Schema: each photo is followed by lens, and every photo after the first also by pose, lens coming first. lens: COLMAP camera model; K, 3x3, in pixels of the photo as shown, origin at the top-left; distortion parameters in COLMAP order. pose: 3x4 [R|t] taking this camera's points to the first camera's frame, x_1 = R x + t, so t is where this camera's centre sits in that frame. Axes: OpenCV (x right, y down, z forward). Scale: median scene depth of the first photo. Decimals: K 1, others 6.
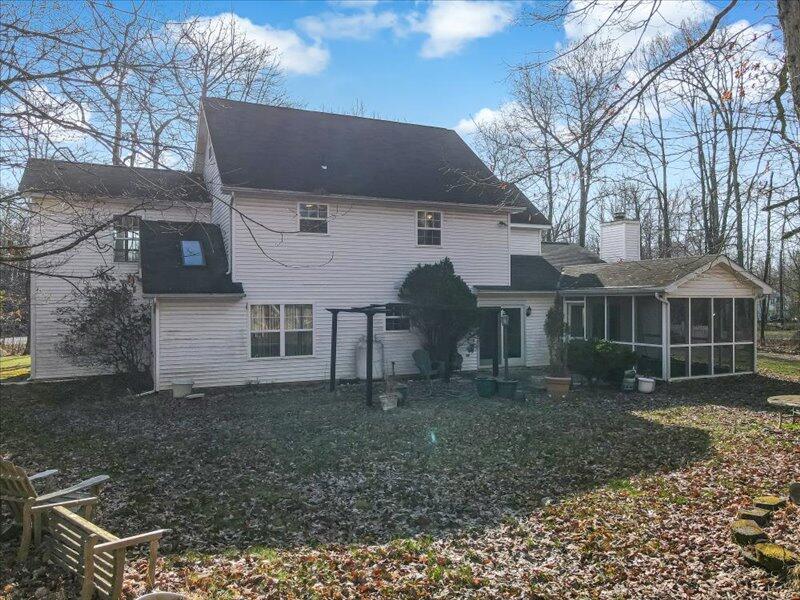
lens RADIAL K [[446.1, 0, 400.0], [0, 446.1, 300.0], [0, 0, 1]] dist [0.000525, 0.000896]
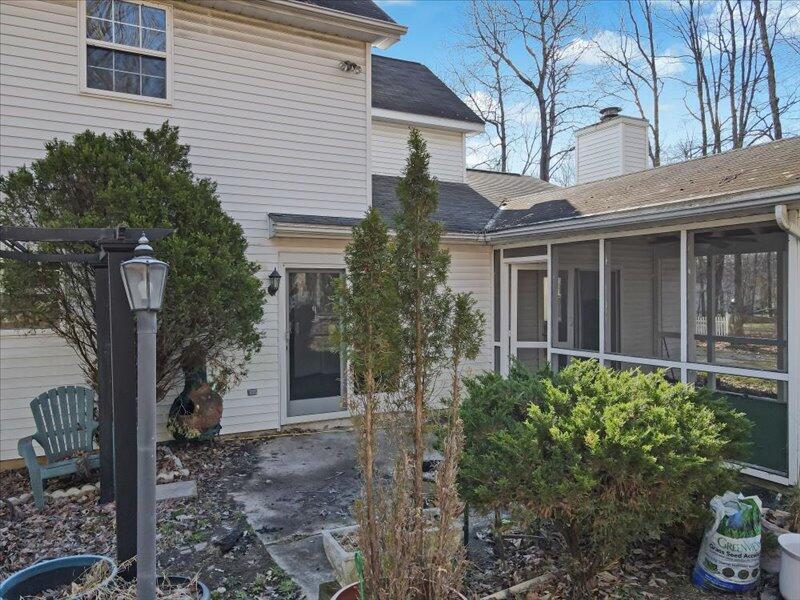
lens RADIAL K [[446.1, 0, 400.0], [0, 446.1, 300.0], [0, 0, 1]] dist [0.000525, 0.000896]
pose [[0.997200, -0.003712, 0.074682, 0.237810], [0.002821, 0.999924, 0.012040, 0.035744], [-0.074721, -0.011795, 0.997135, 0.578096]]
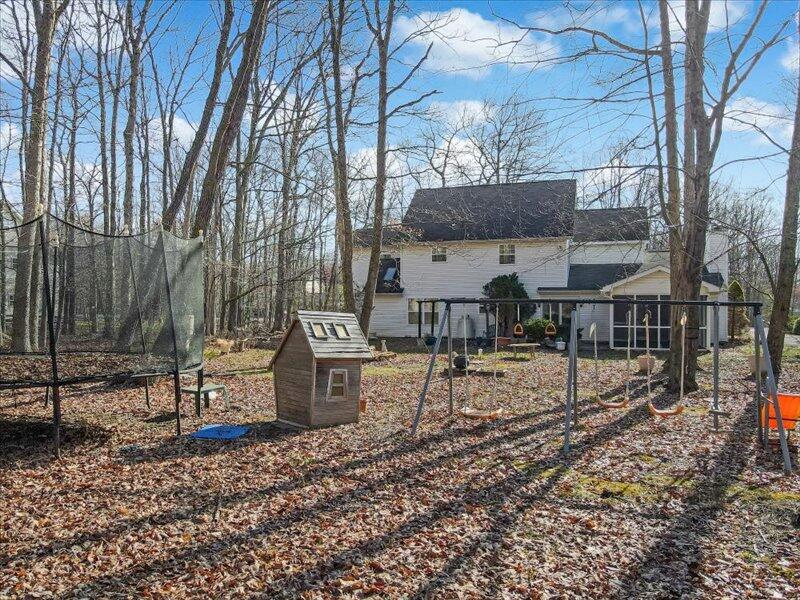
lens RADIAL K [[446.1, 0, 400.0], [0, 446.1, 300.0], [0, 0, 1]] dist [0.000525, 0.000896]
pose [[0.867013, 0.010114, -0.498182, 0.523883], [-0.001265, 0.999835, 0.018097, -0.014437], [0.498283, -0.015060, 0.866883, -0.648396]]
